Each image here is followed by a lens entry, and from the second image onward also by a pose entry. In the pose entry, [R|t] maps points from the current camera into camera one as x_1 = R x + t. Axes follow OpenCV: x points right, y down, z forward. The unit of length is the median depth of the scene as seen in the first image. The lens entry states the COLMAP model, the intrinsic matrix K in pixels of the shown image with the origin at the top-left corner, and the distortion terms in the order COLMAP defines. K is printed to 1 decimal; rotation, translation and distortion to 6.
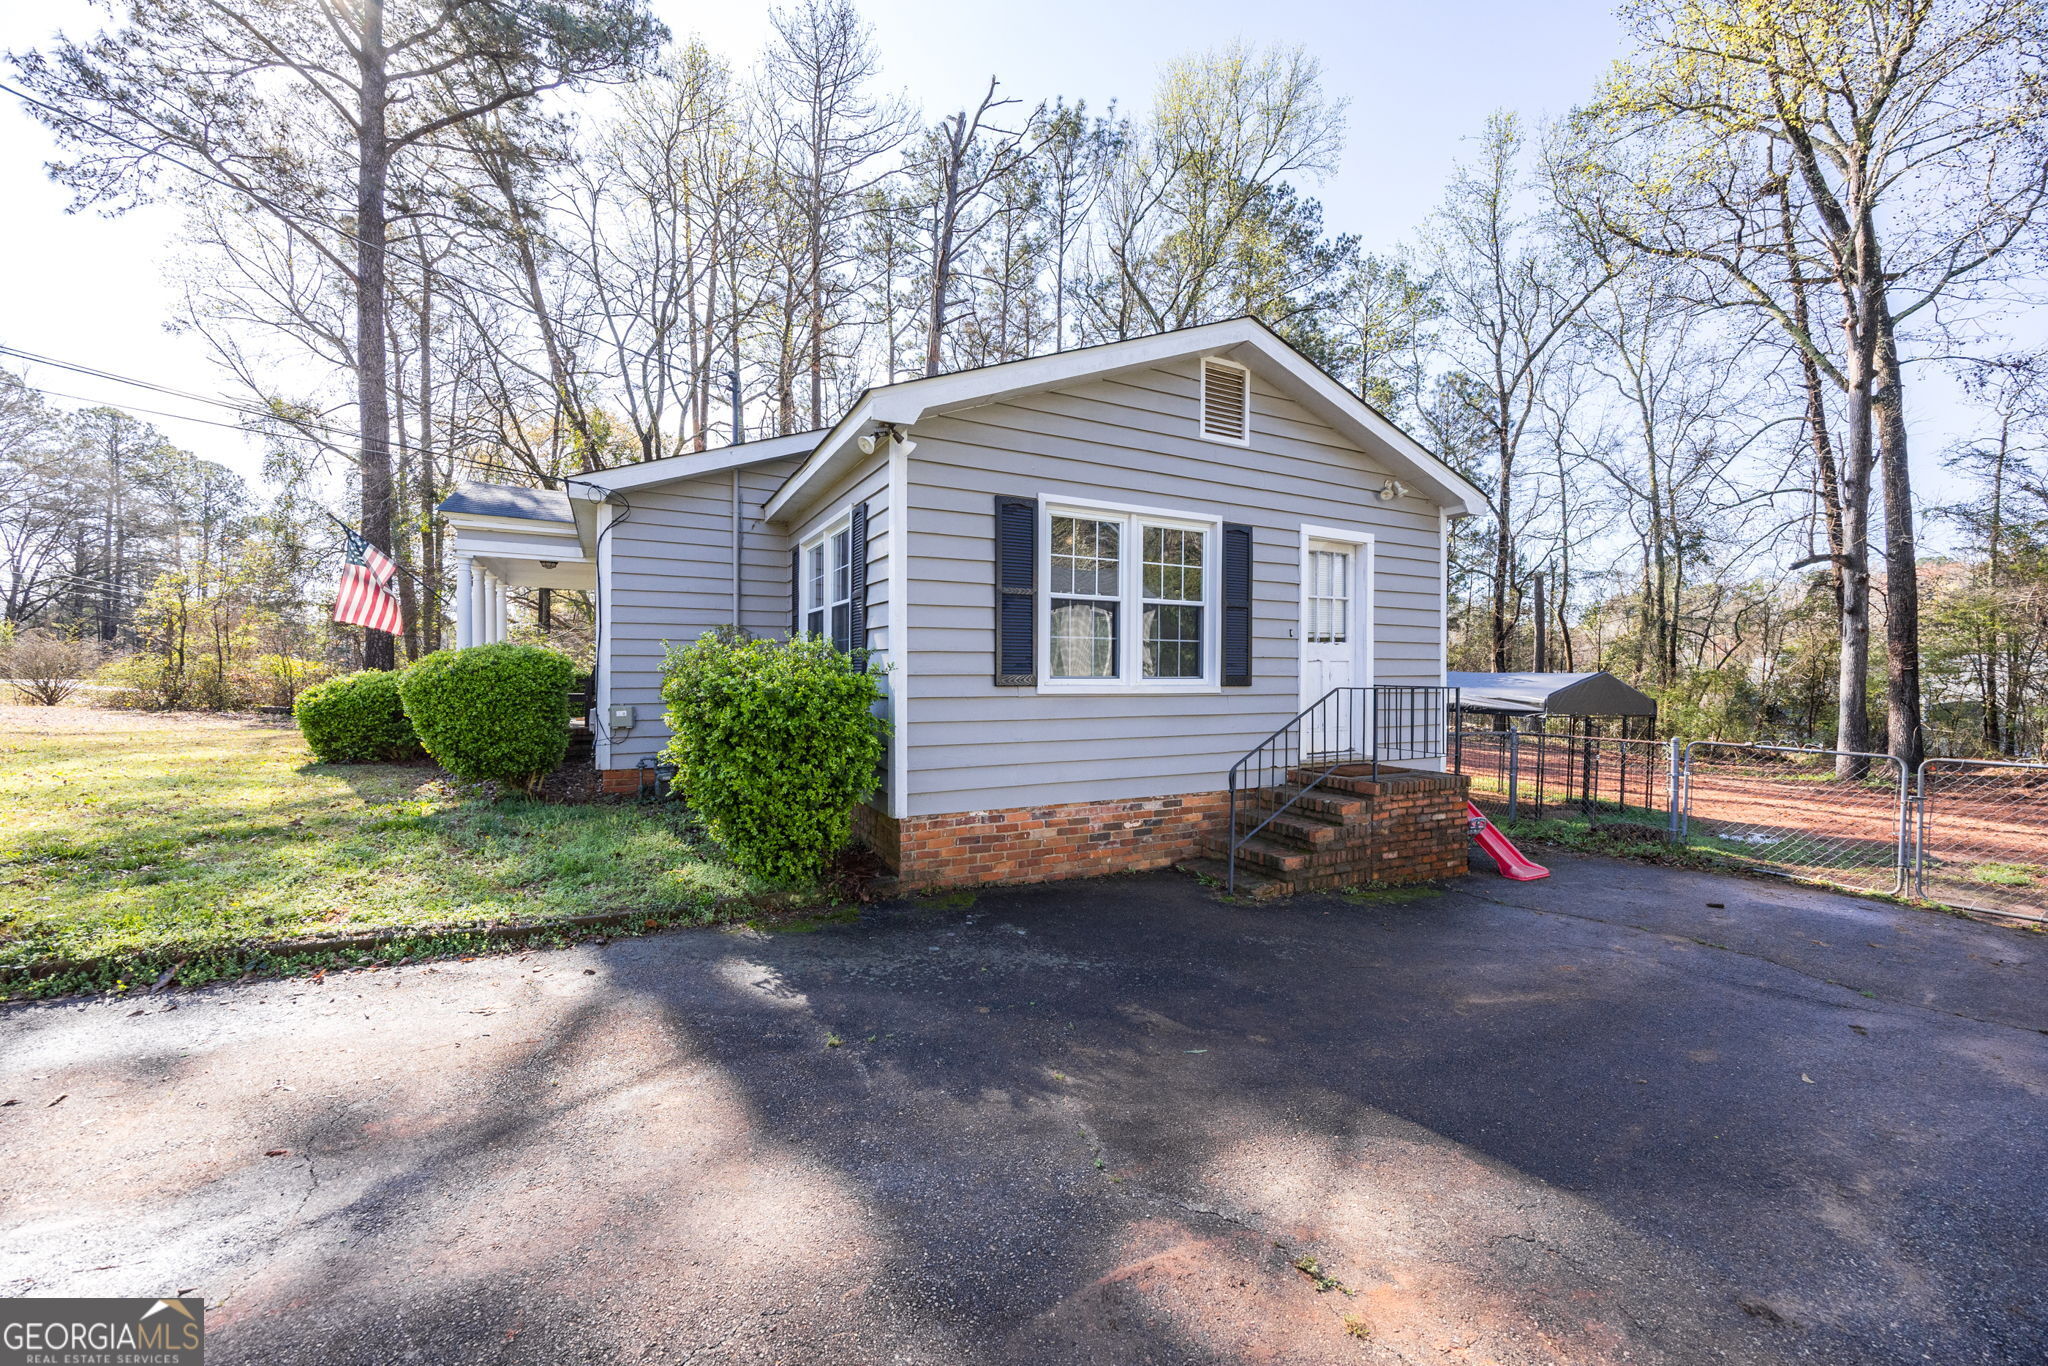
lens RADIAL K [[781.9, 0, 1024.0], [0, 781.9, 683.0], [0, 0, 1]] dist [-0.001555, 0.000357]
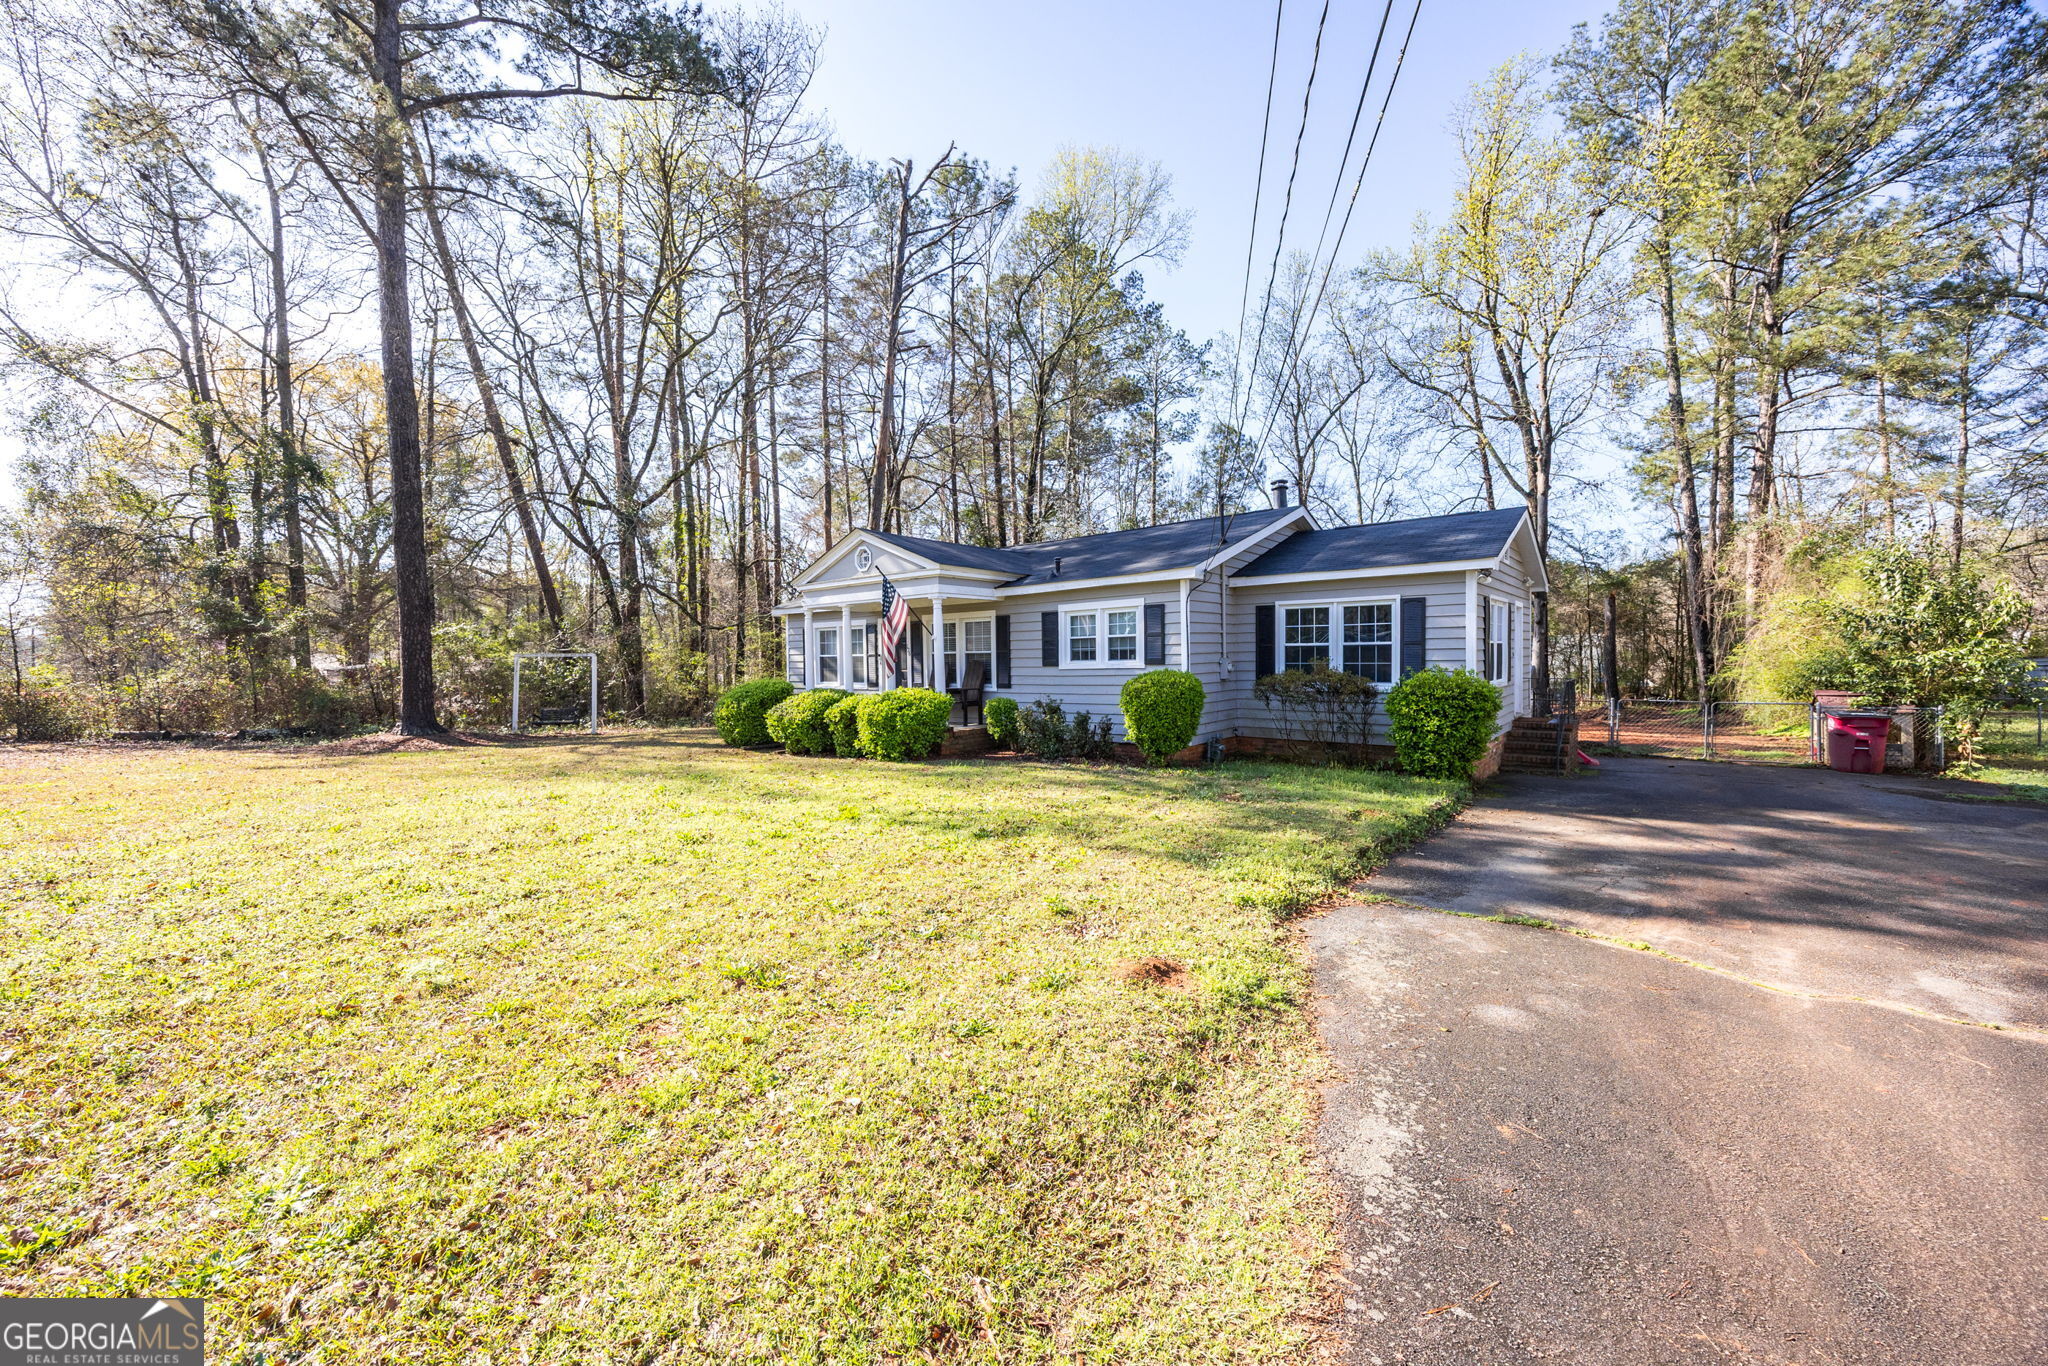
lens RADIAL K [[781.9, 0, 1024.0], [0, 781.9, 683.0], [0, 0, 1]] dist [-0.001555, 0.000357]
pose [[0.920601, -0.032763, 0.389127, -0.401892], [0.023922, 0.999334, 0.027543, -0.019241], [-0.389770, -0.016048, 0.920772, -0.096071]]
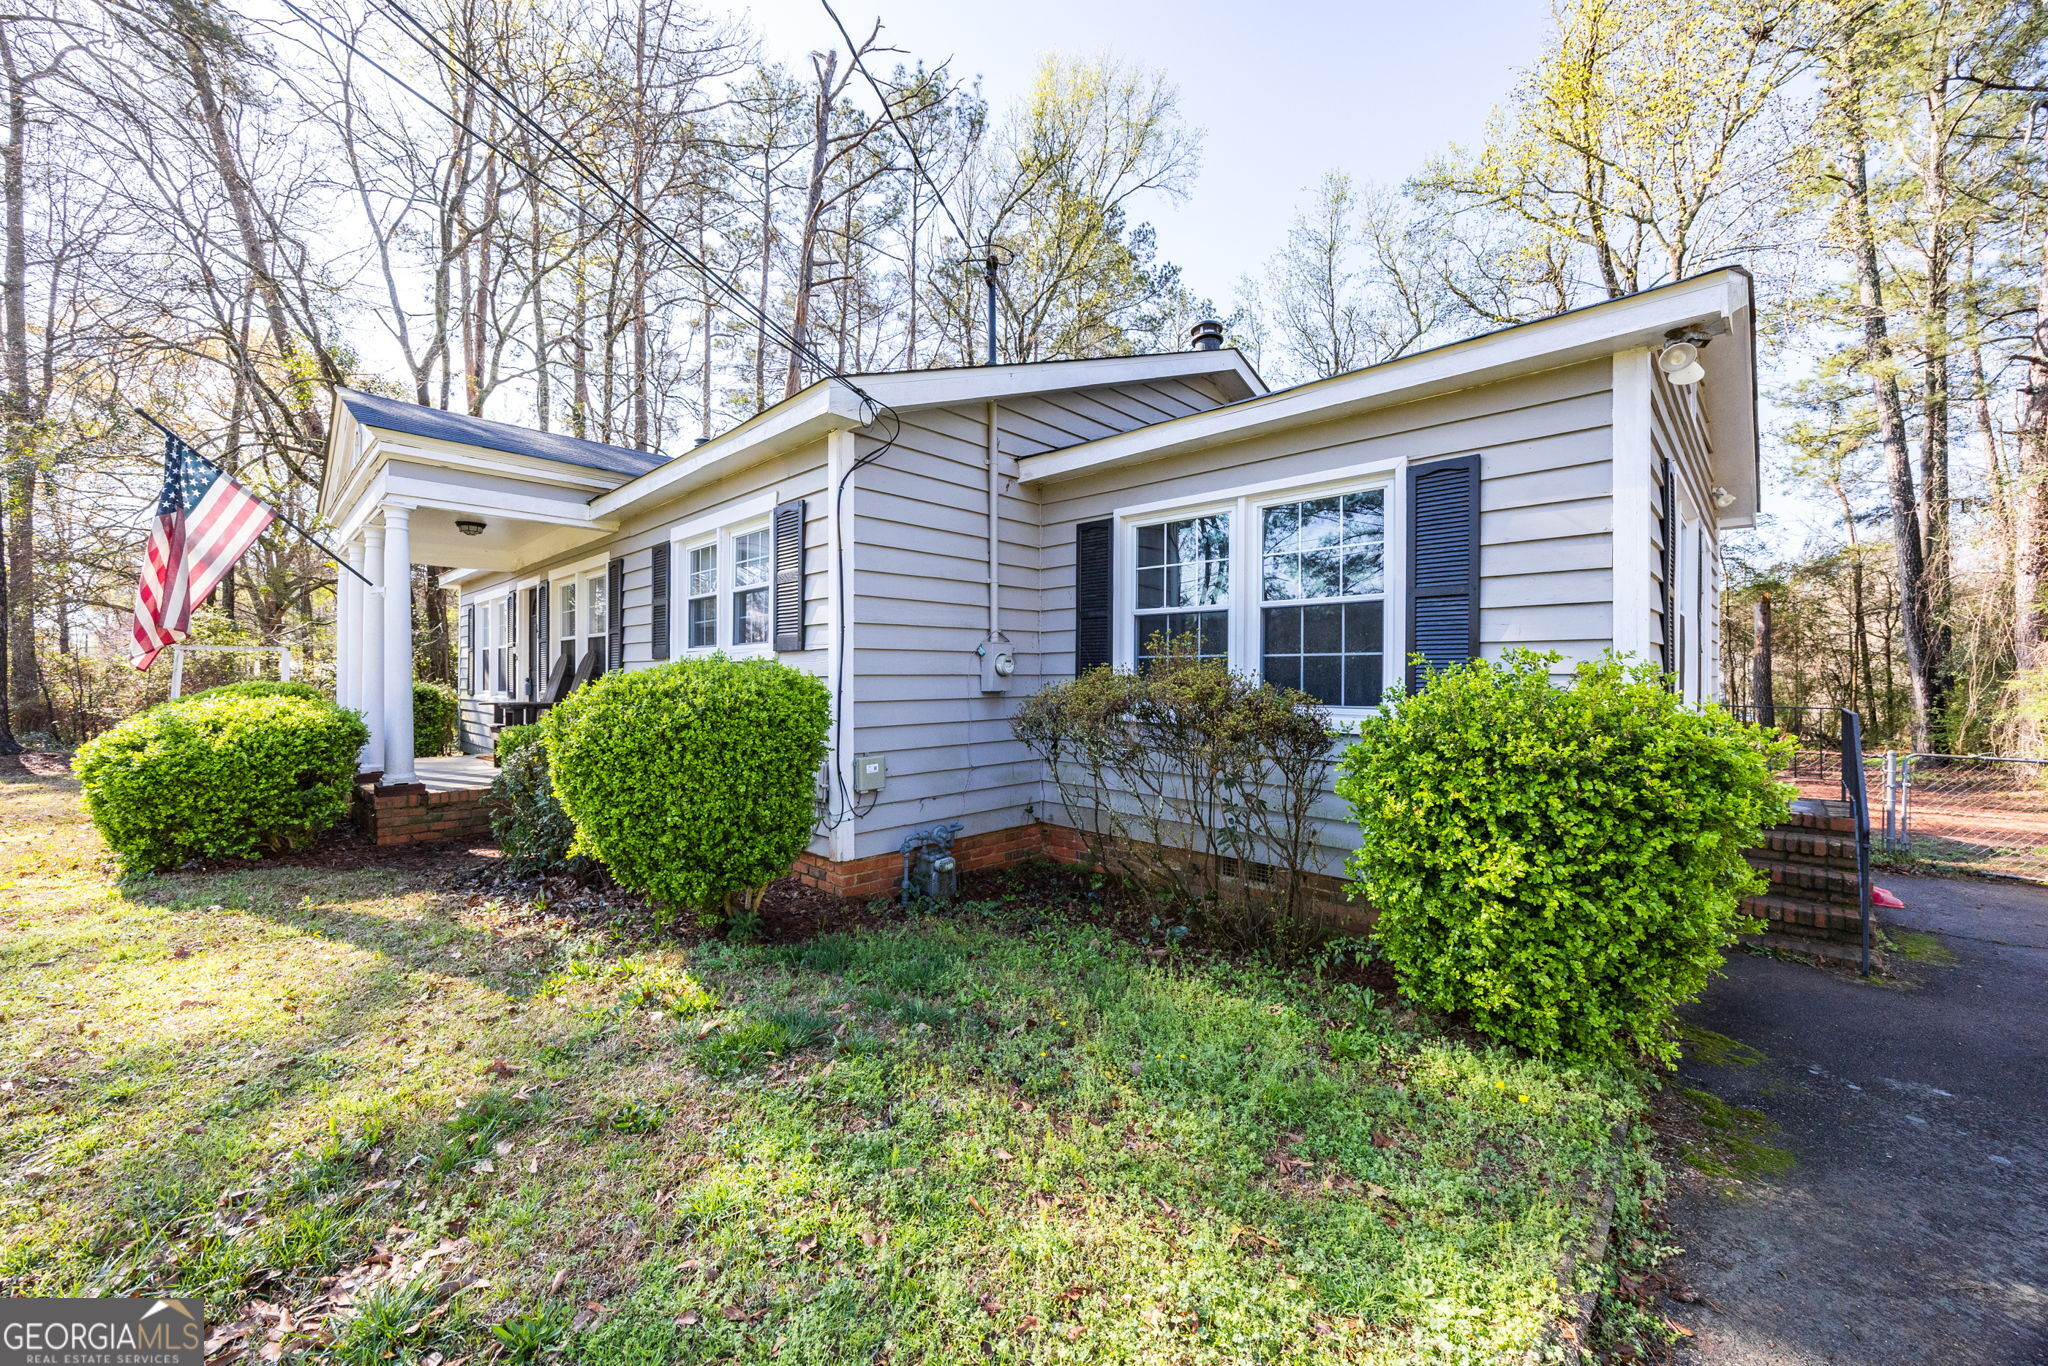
lens RADIAL K [[775.5, 0, 1024.0], [0, 775.5, 683.0], [0, 0, 1]] dist [-0.002314, -0.000002]
pose [[0.949009, -0.005962, 0.315193, -0.161799], [0.006607, 0.999978, -0.000979, -0.007759], [-0.315181, 0.003011, 0.949027, 0.099988]]
